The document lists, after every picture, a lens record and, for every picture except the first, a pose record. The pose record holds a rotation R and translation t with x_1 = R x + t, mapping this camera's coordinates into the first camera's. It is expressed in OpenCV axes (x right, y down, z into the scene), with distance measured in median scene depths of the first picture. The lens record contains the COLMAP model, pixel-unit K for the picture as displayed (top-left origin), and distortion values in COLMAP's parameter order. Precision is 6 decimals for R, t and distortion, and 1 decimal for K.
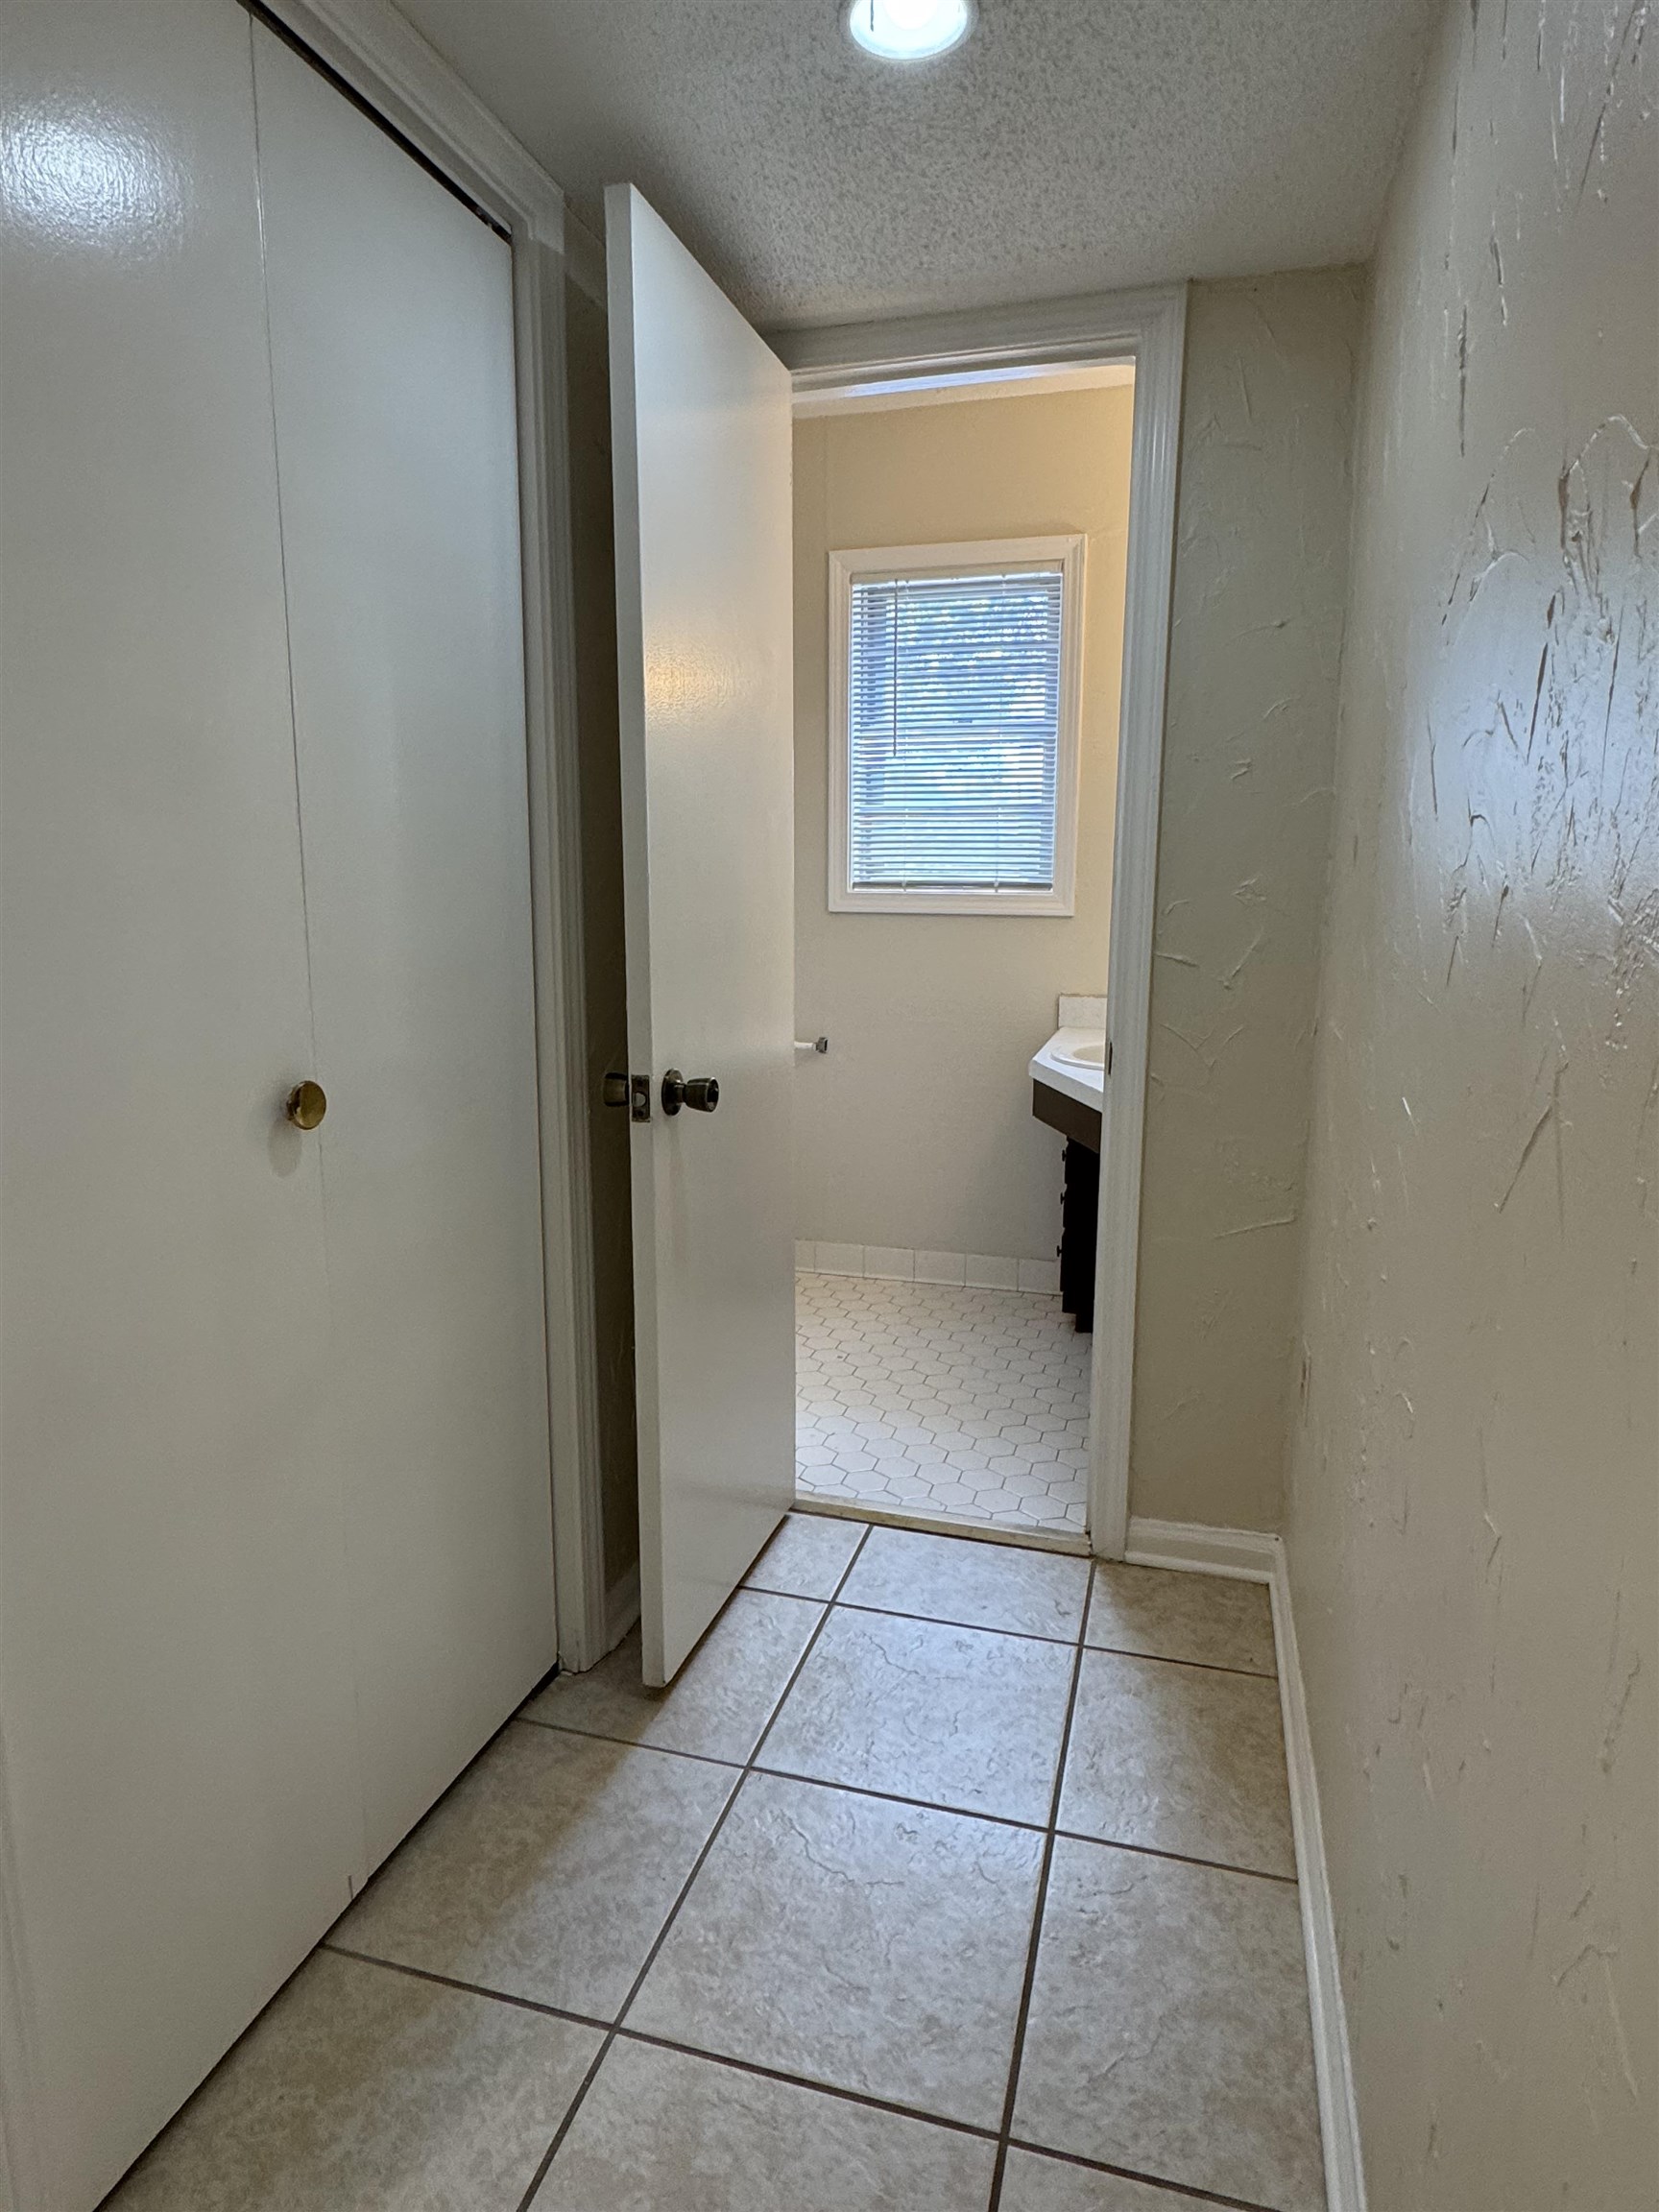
lens RADIAL K [[1241.1, 0, 829.5], [0, 1241.1, 1106.0], [0, 0, 1]] dist [-0.003468, -0.001007]
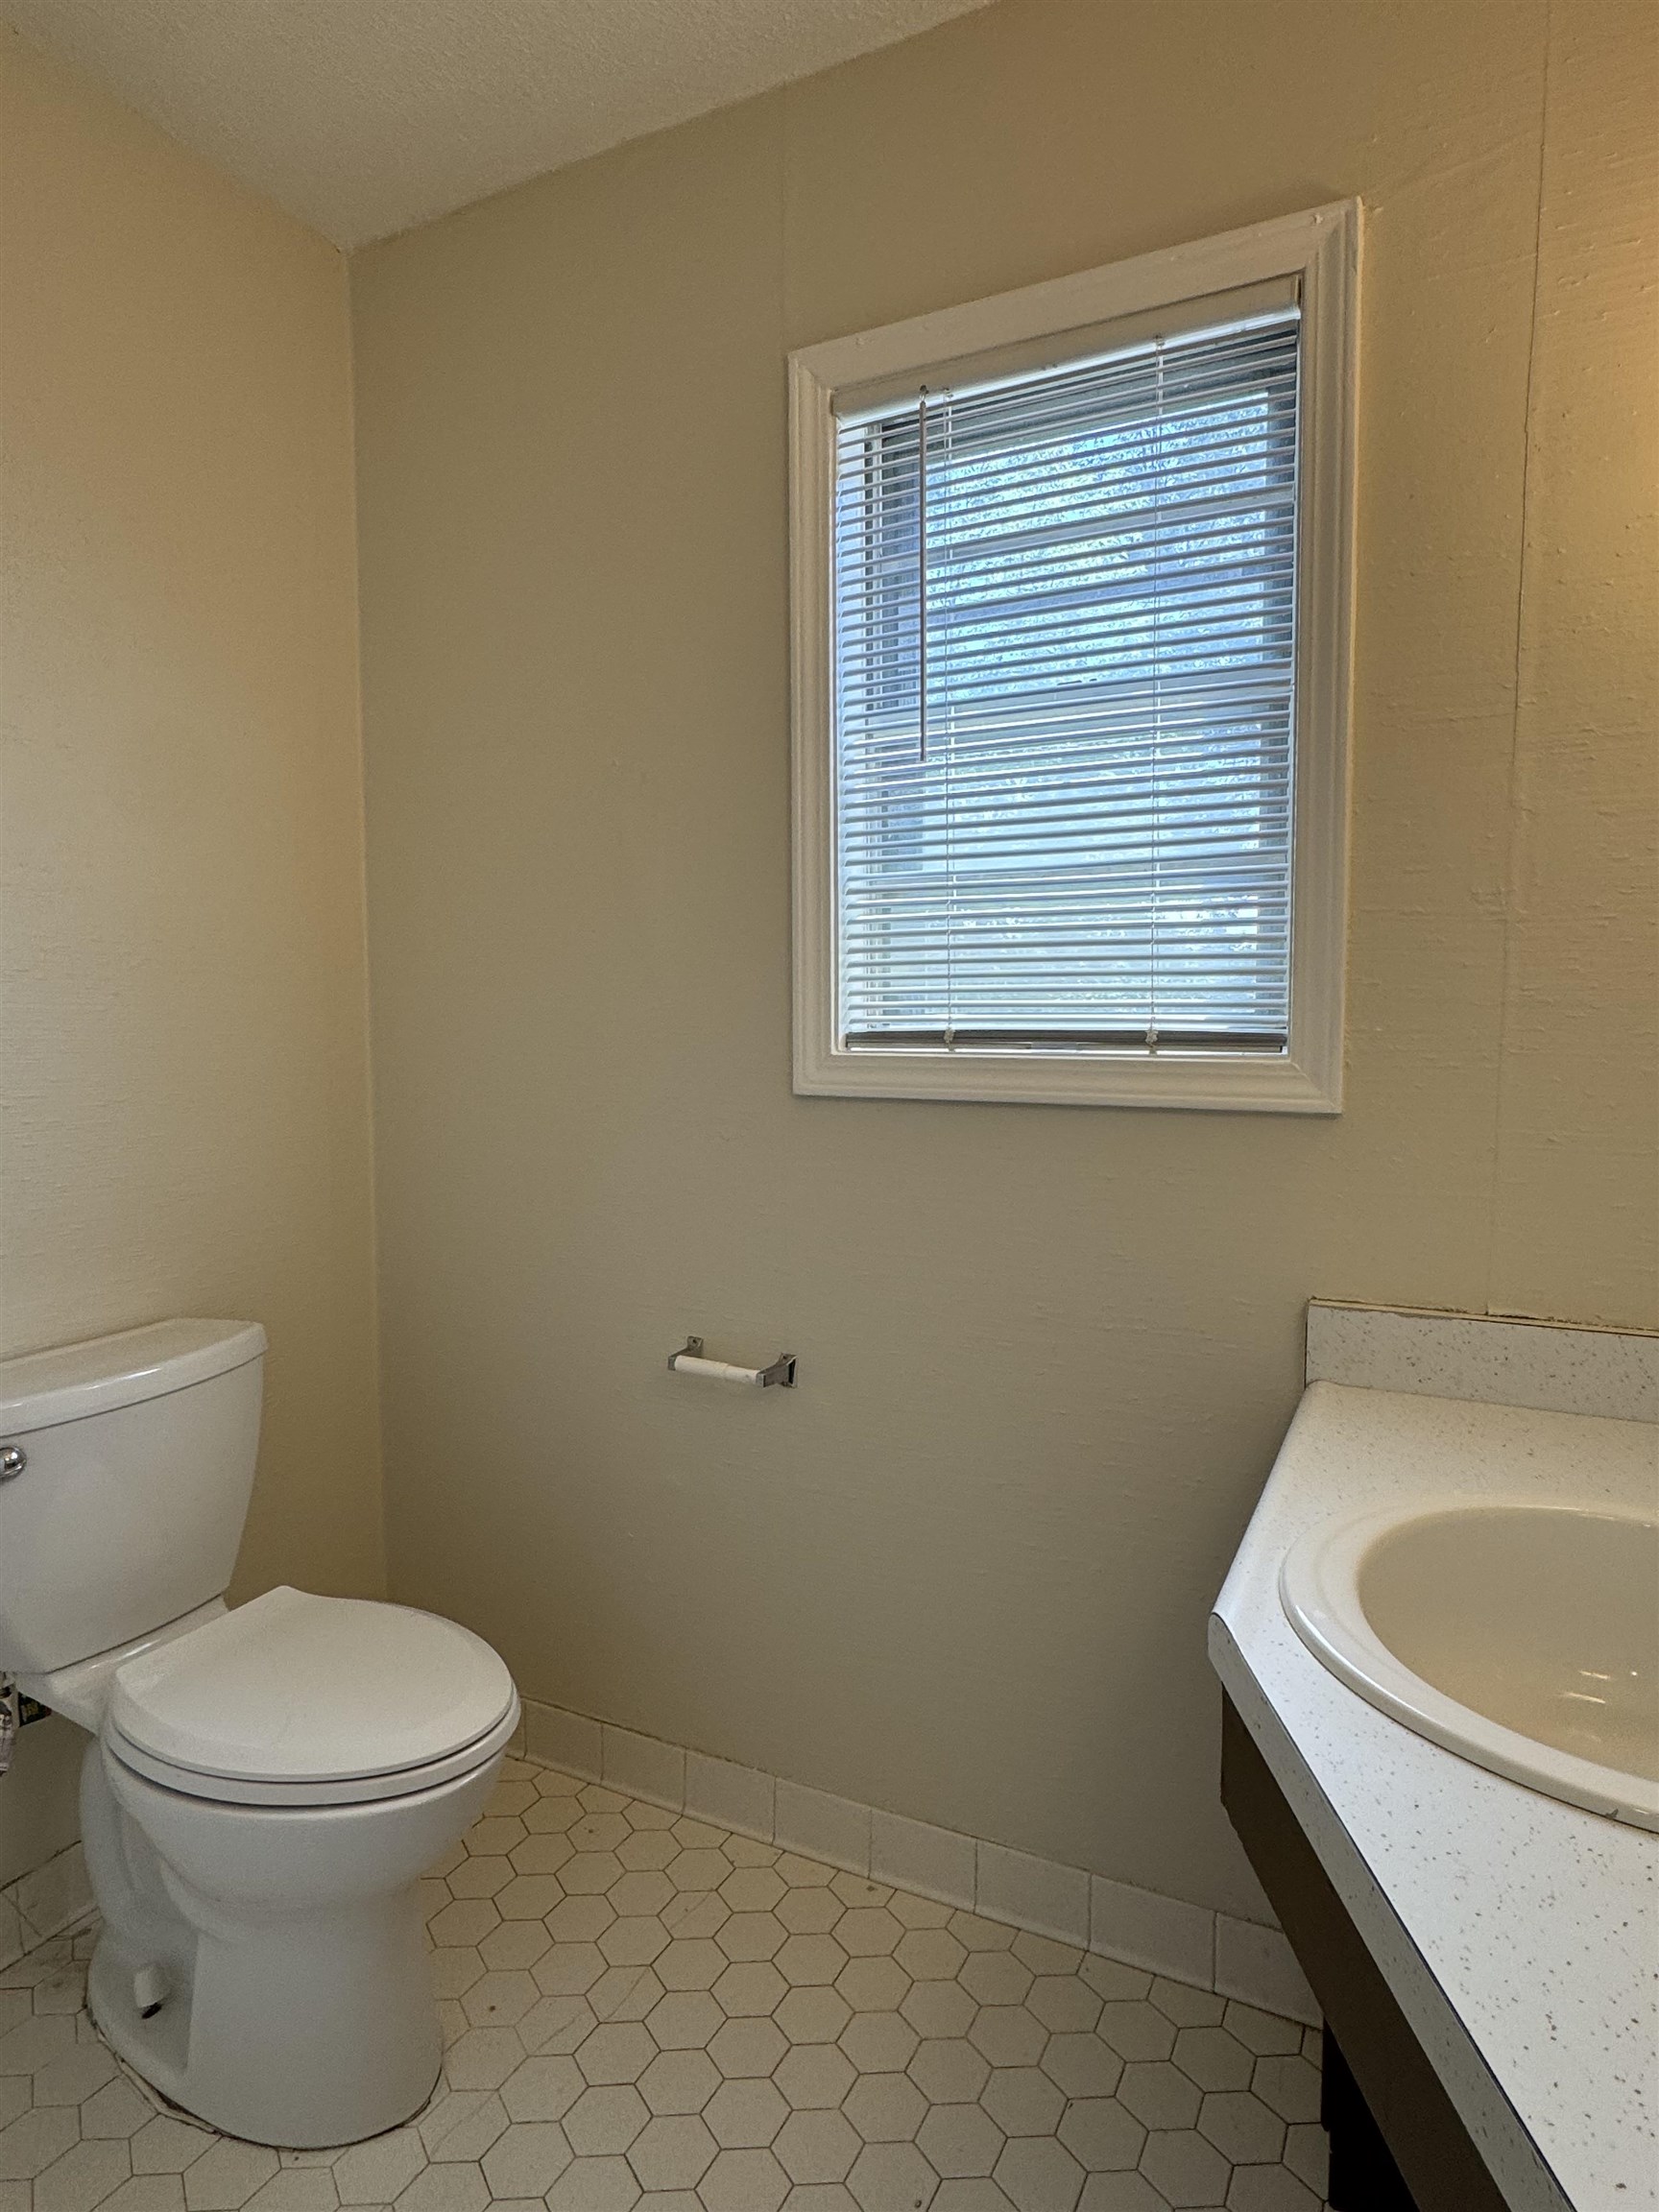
lens RADIAL K [[1241.1, 0, 829.5], [0, 1241.1, 1106.0], [0, 0, 1]] dist [-0.003468, -0.001007]
pose [[0.982129, 0.004002, -0.188166, 0.104940], [-0.021674, 0.995527, -0.091958, -0.112005], [0.186956, 0.094393, 0.977823, 0.553395]]
